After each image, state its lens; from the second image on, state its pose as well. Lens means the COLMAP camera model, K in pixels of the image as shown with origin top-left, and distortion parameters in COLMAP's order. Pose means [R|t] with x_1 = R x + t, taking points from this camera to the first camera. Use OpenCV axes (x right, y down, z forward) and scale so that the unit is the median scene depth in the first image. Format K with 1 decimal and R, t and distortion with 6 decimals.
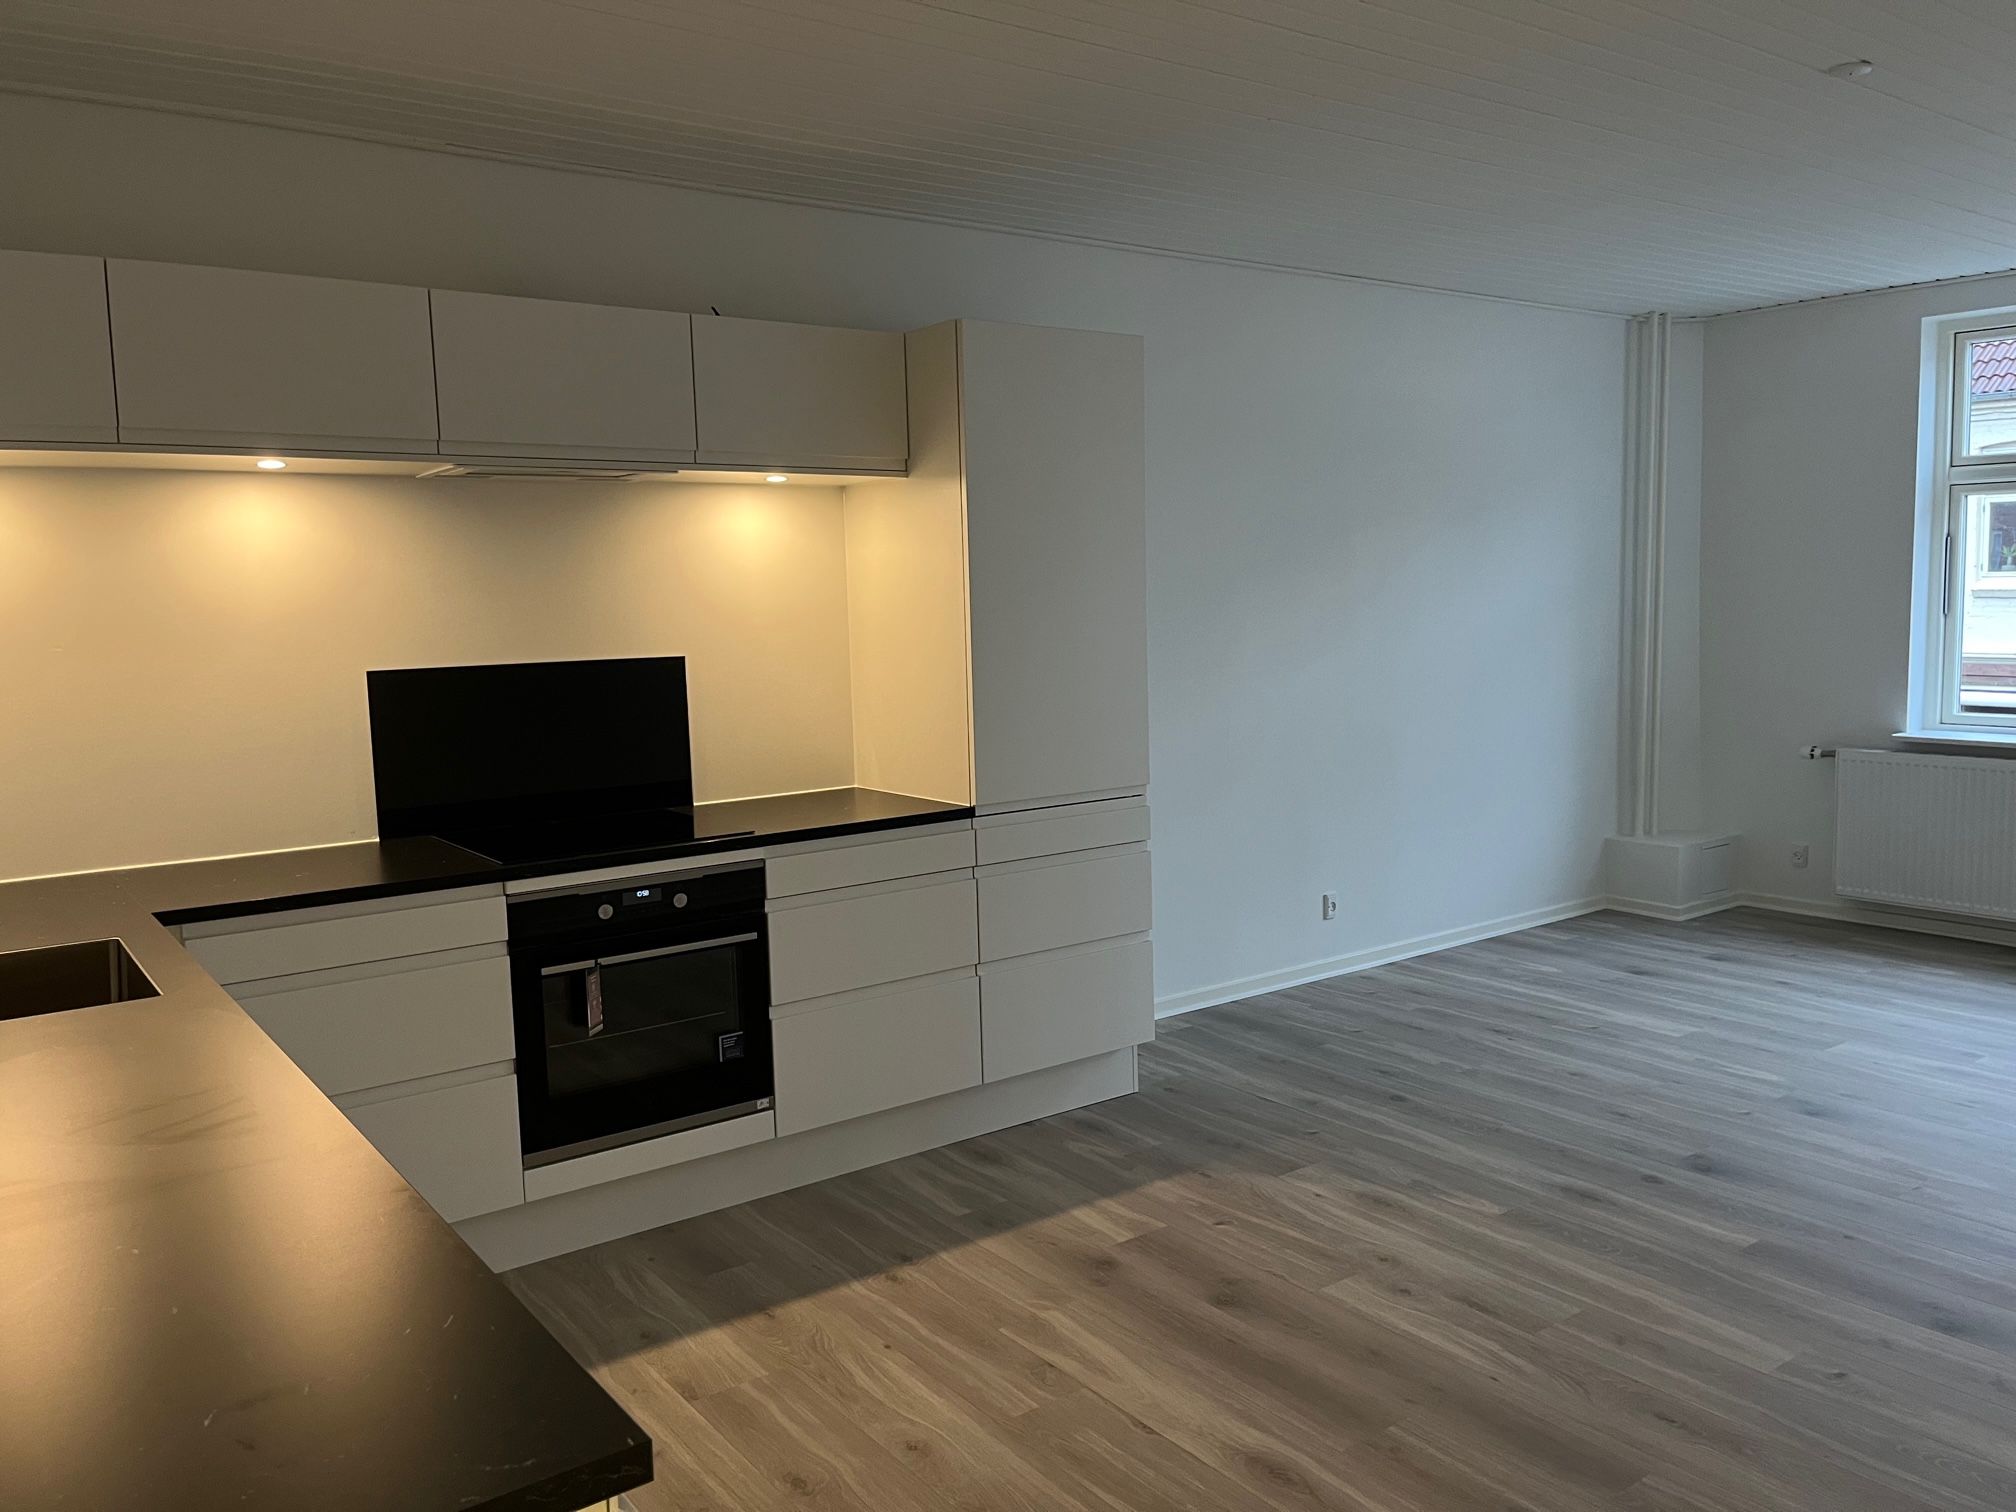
lens RADIAL K [[1527.7, 0, 998.2], [0, 1527.7, 756.5], [0, 0, 1]] dist [0.060915, -0.080819]
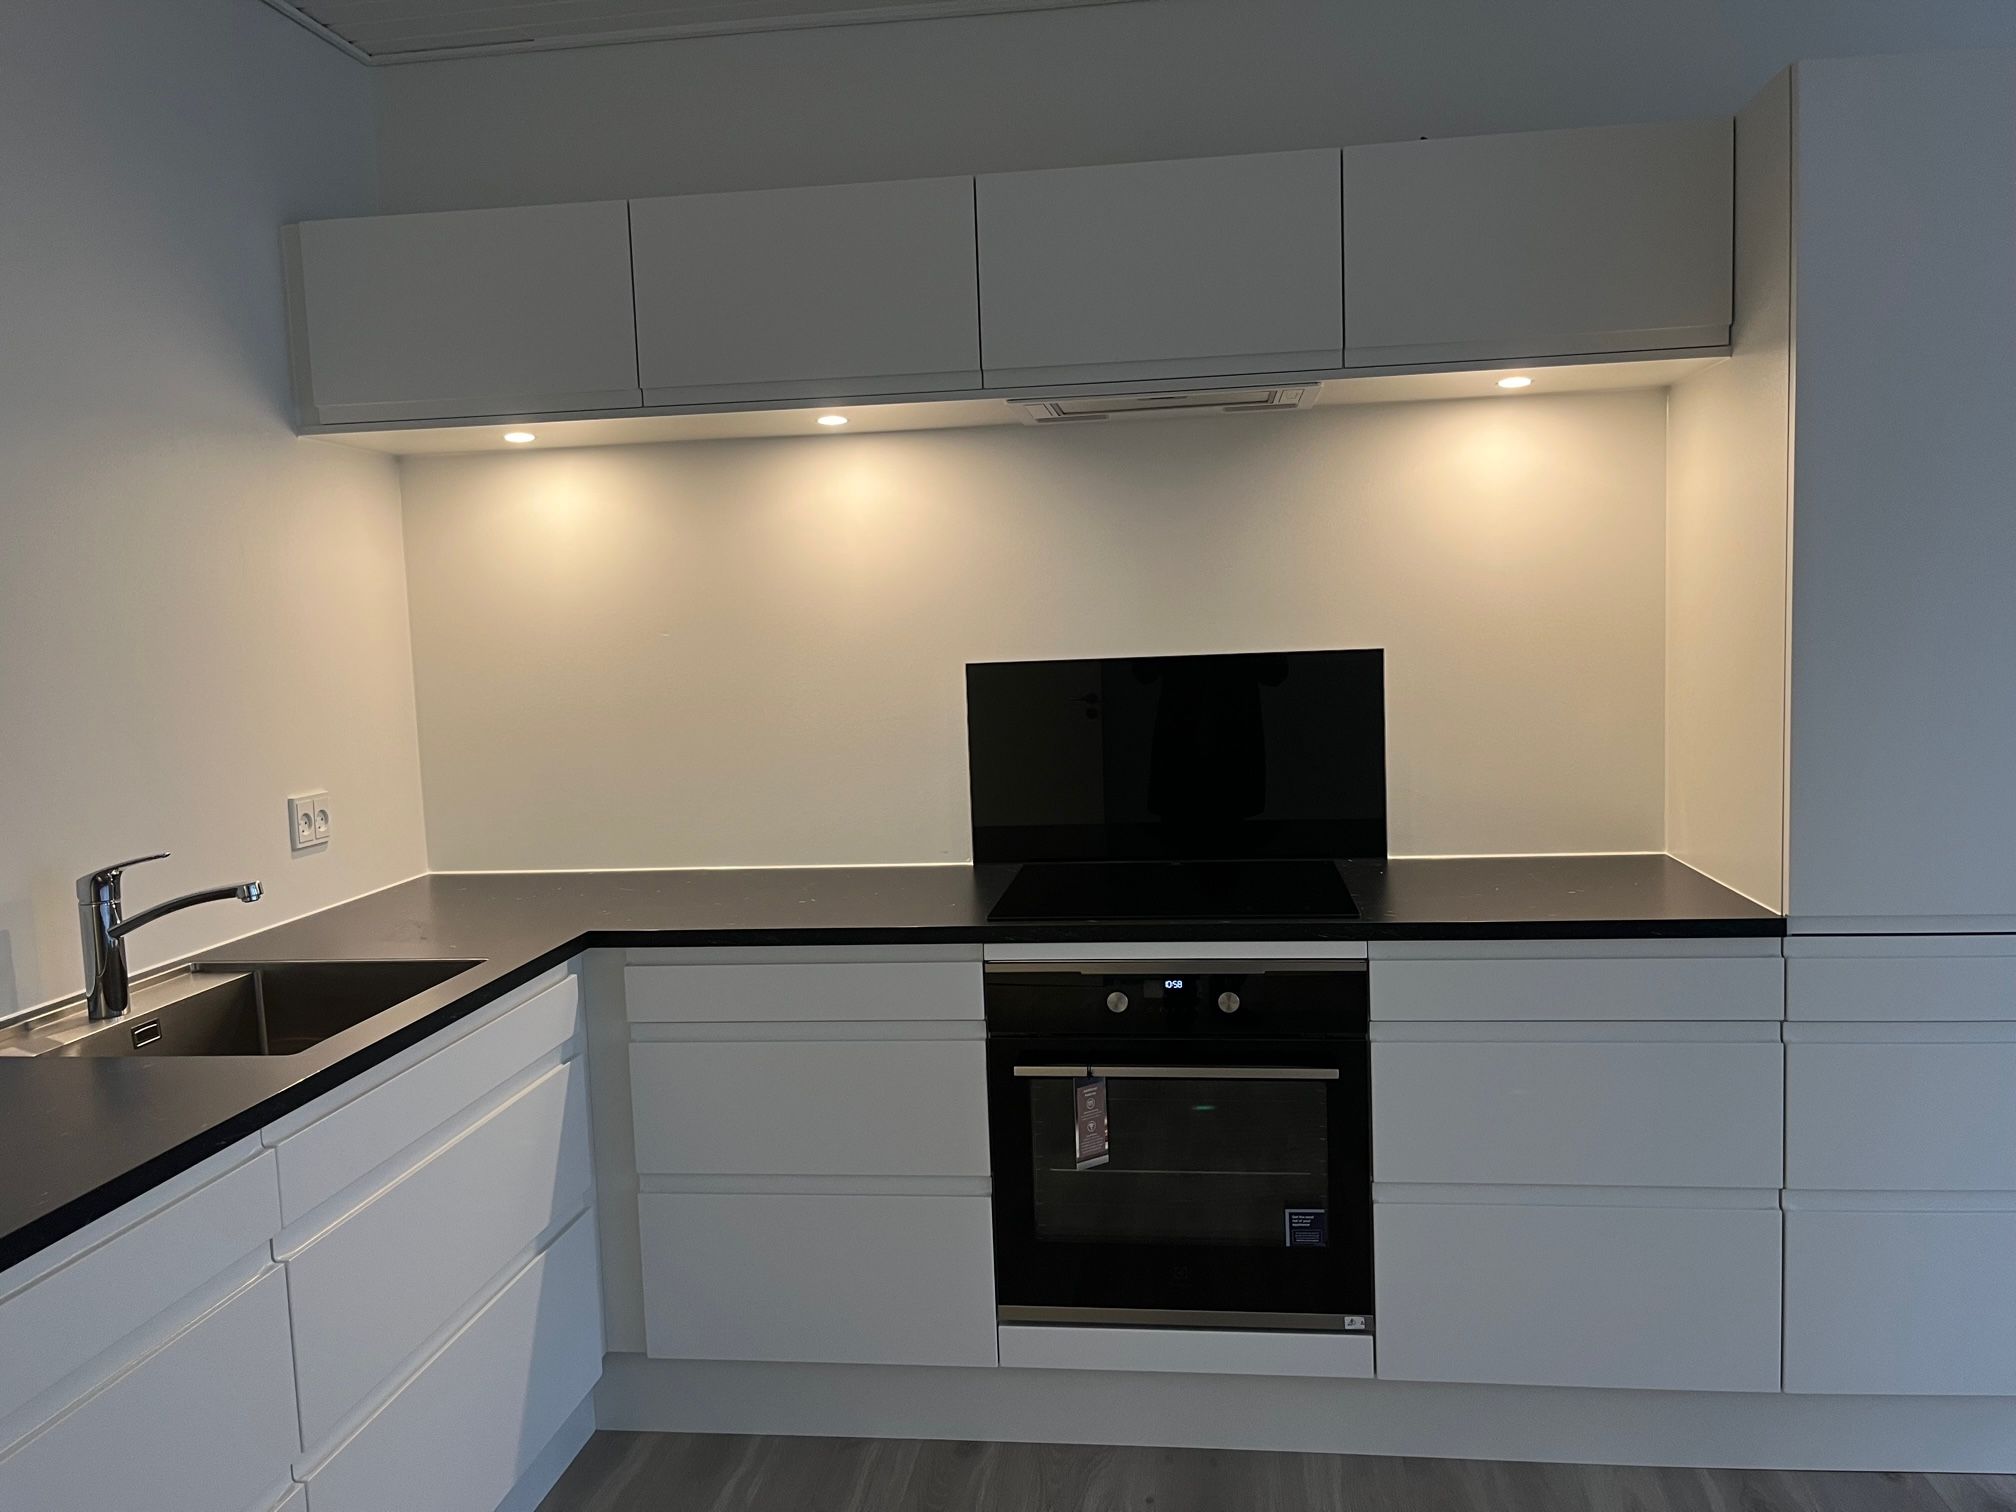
lens RADIAL K [[1527.7, 0, 1007.1], [0, 1527.7, 760.0], [0, 0, 1]] dist [0.060915, -0.080819]
pose [[0.727555, 0.065557, -0.682910, 0.177723], [-0.055796, 0.997781, 0.036339, -0.033618], [0.683777, 0.011665, 0.729598, 0.405405]]
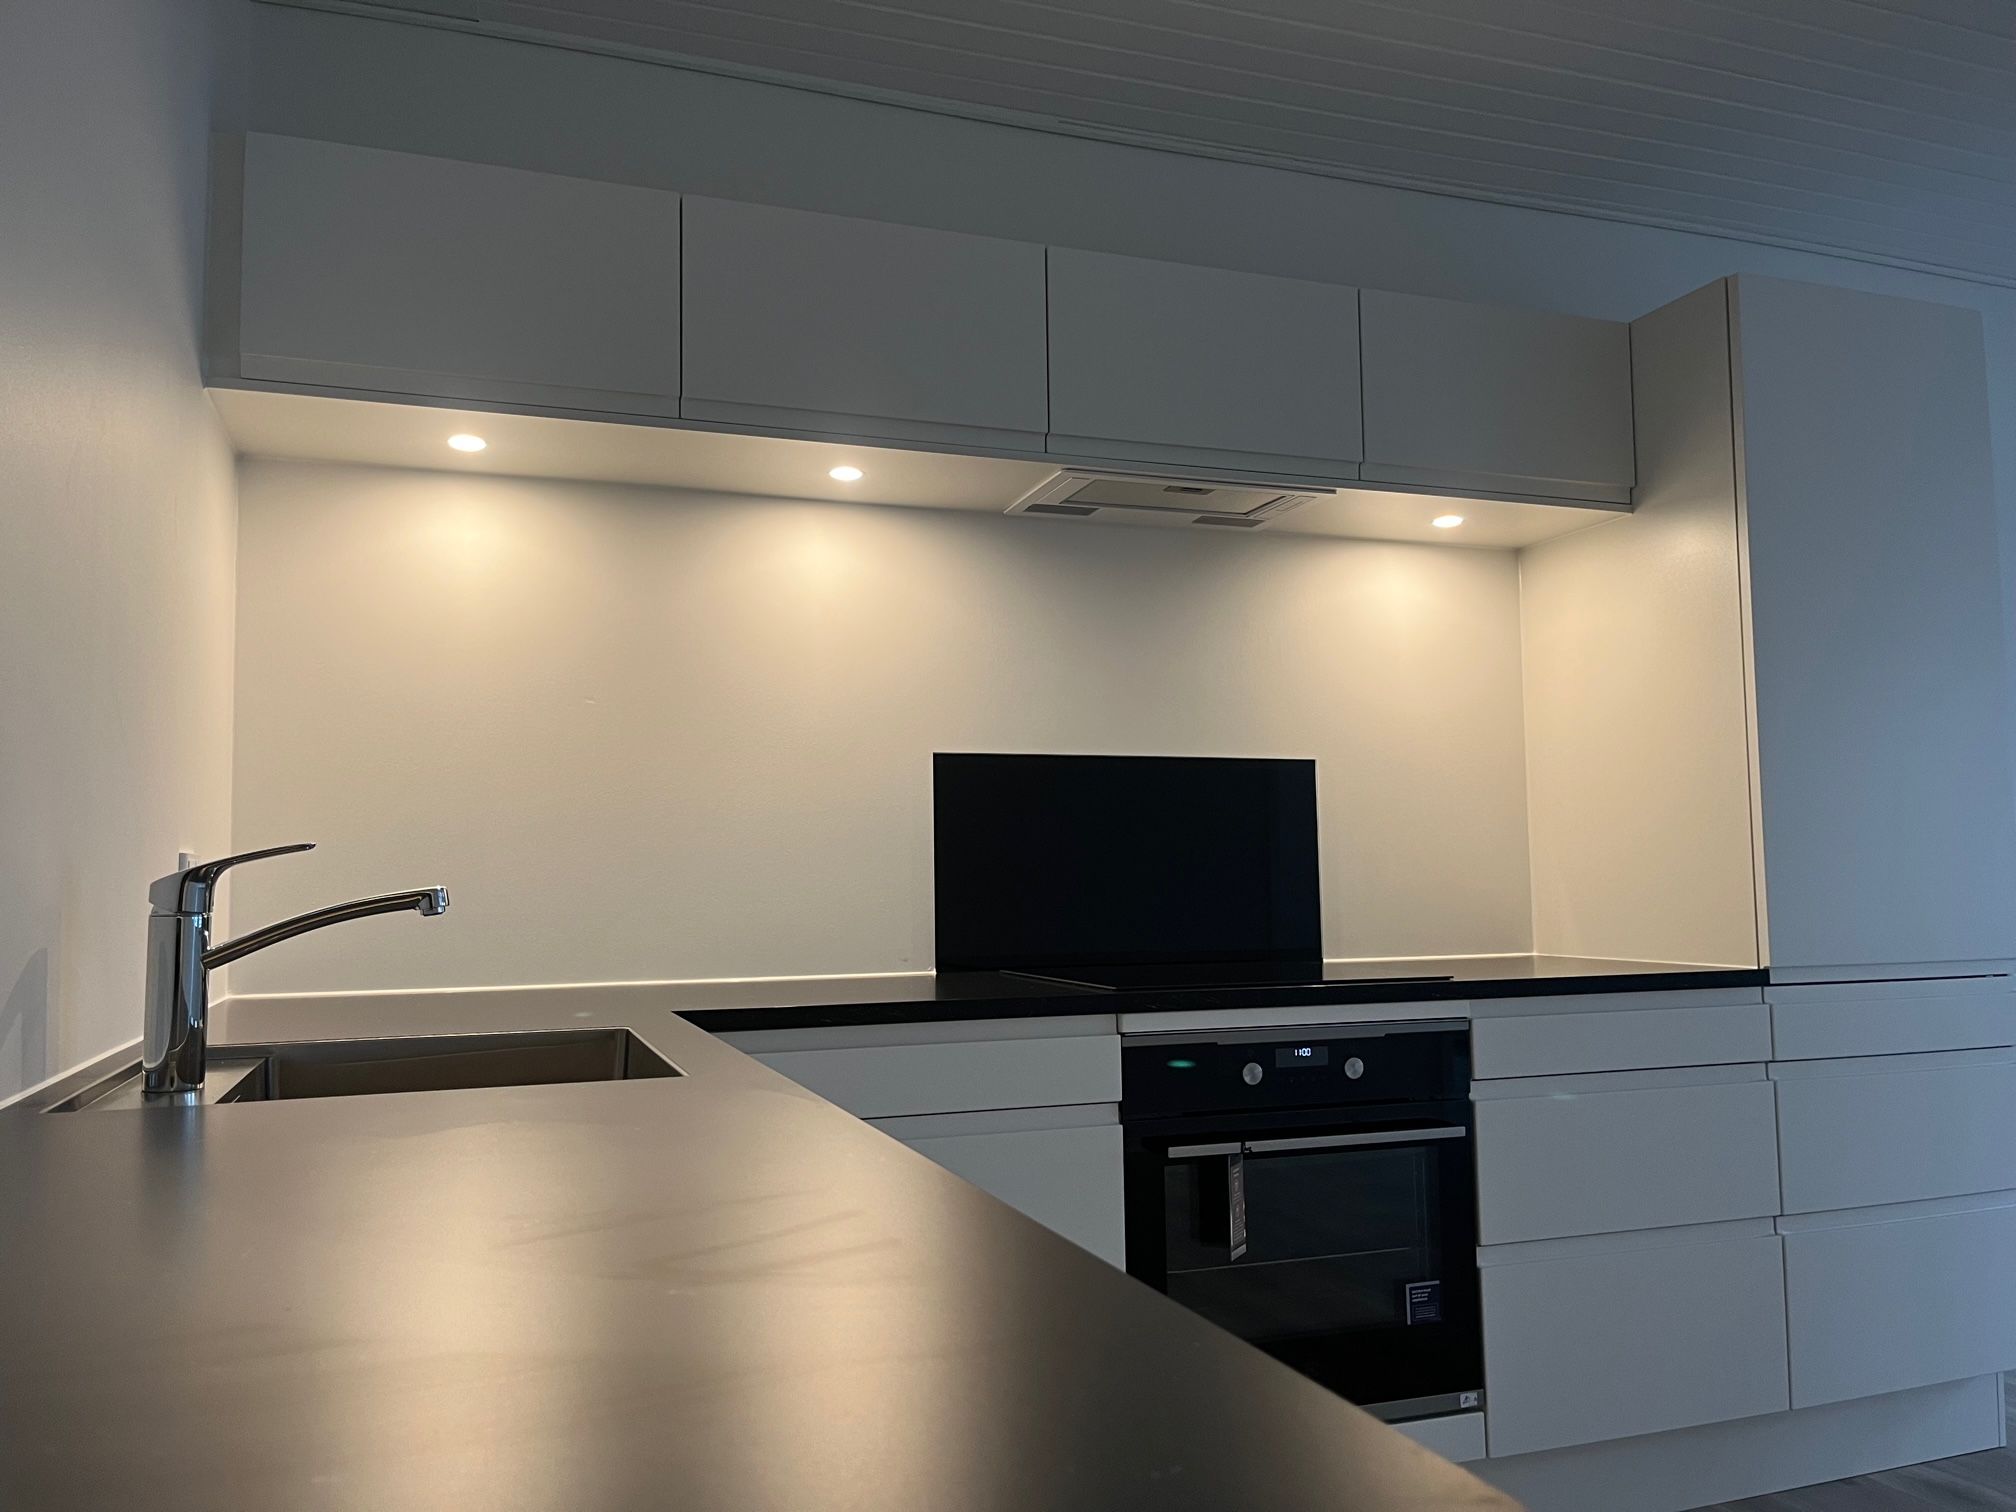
lens RADIAL K [[1527.7, 0, 1000.7], [0, 1527.7, 768.7], [0, 0, 1]] dist [0.060915, -0.080819]
pose [[0.959369, -0.004265, -0.282121, -0.157950], [-0.044443, 0.985120, -0.166021, 0.079628], [0.278631, 0.171814, 0.944905, 0.277468]]
